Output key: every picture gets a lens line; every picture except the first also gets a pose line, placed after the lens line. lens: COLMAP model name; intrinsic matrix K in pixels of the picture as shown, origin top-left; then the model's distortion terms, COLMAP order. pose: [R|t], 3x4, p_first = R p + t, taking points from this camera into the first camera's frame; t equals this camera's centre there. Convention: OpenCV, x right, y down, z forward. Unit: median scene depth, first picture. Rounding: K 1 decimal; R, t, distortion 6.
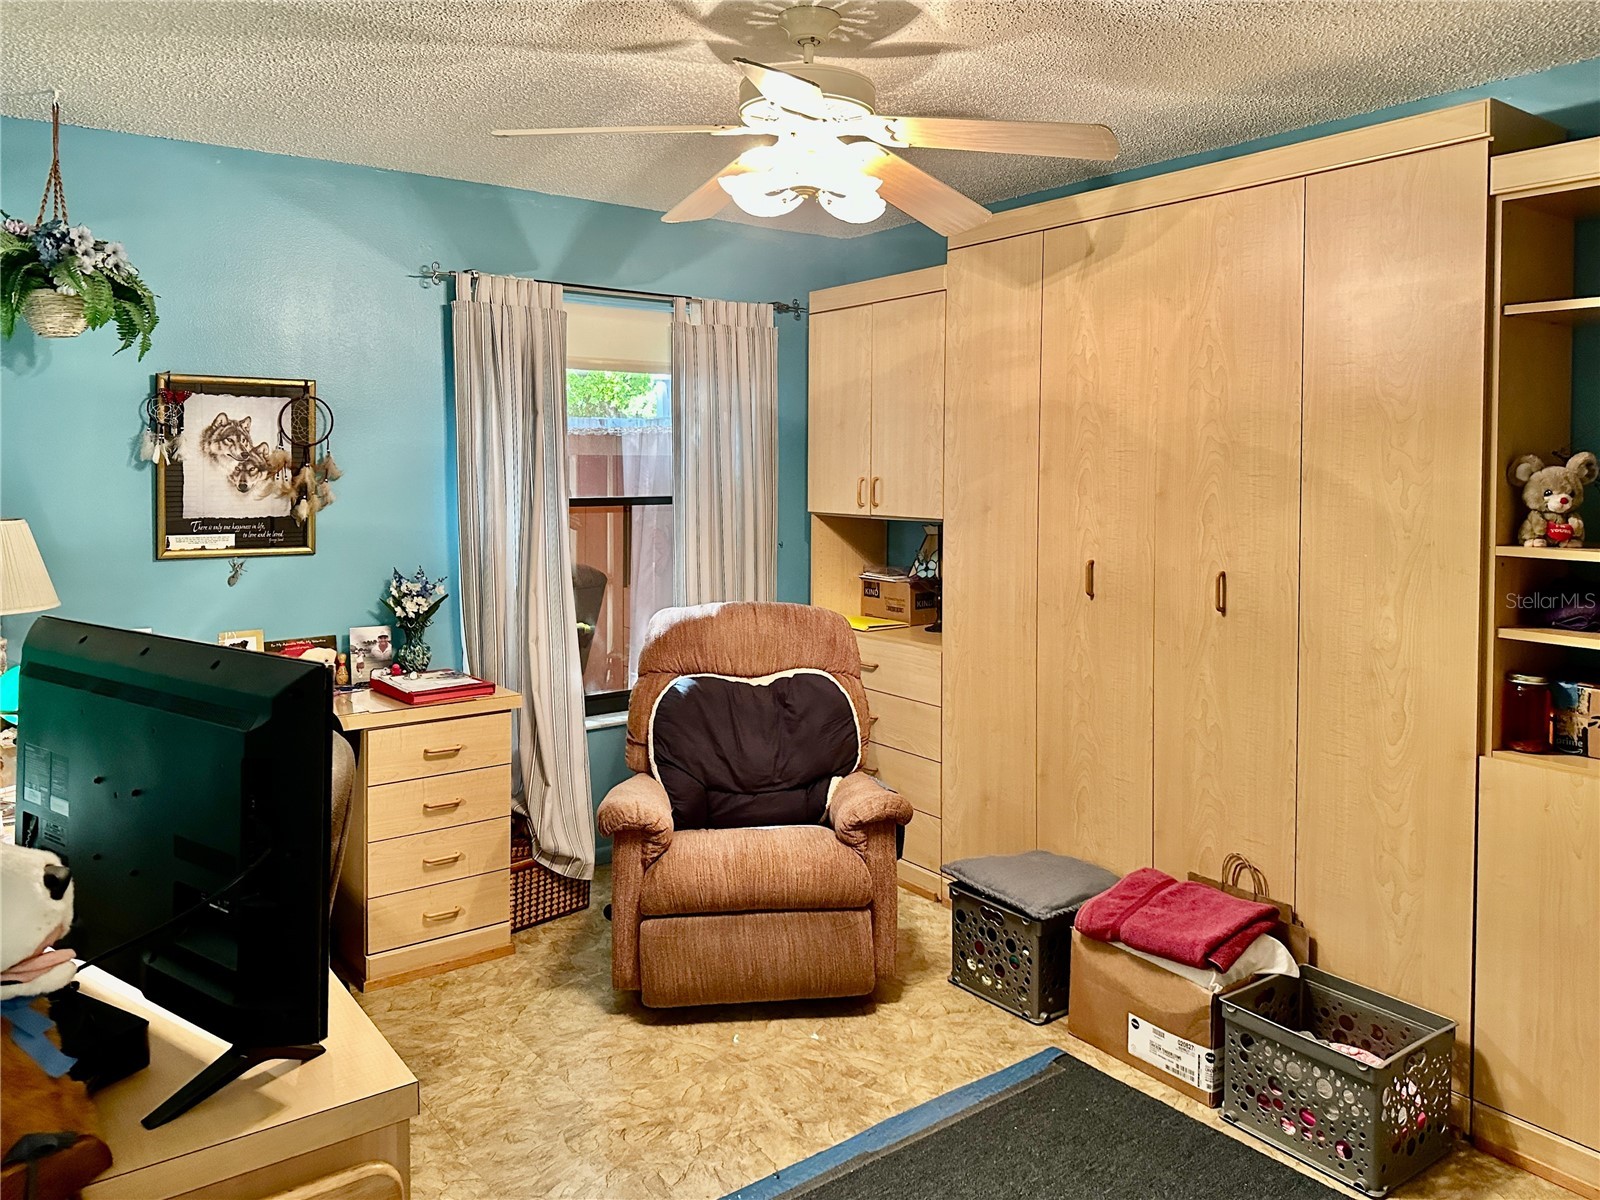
lens RADIAL K [[1182.8, 0, 805.0], [0, 1182.8, 505.3], [0, 0, 1]] dist [0.108535, -0.130750]
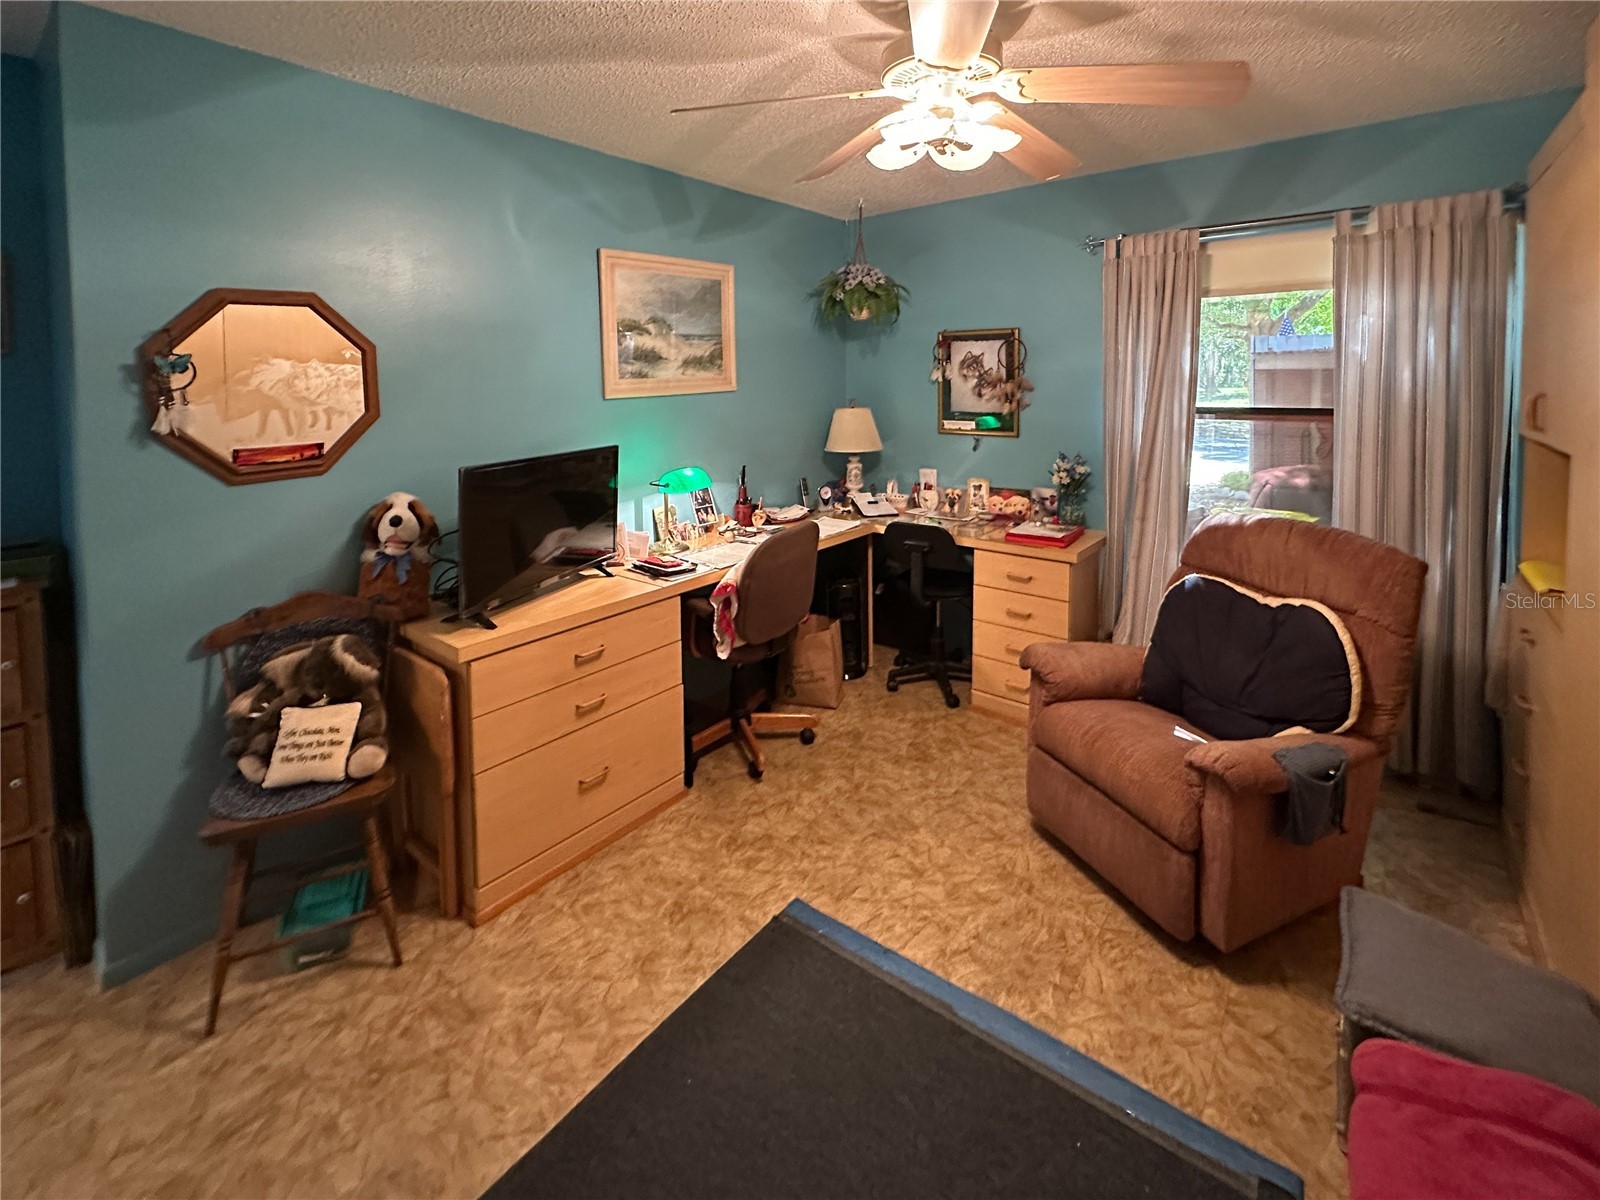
lens RADIAL K [[719.8, 0, 799.9], [0, 719.8, 417.5], [0, 0, 1]] dist [0.016032, 0.000138]
pose [[0.257204, 0.043266, -0.965388, 0.463490], [-0.028432, 0.998904, 0.037193, -0.013643], [0.965939, 0.017882, 0.258152, 0.504902]]
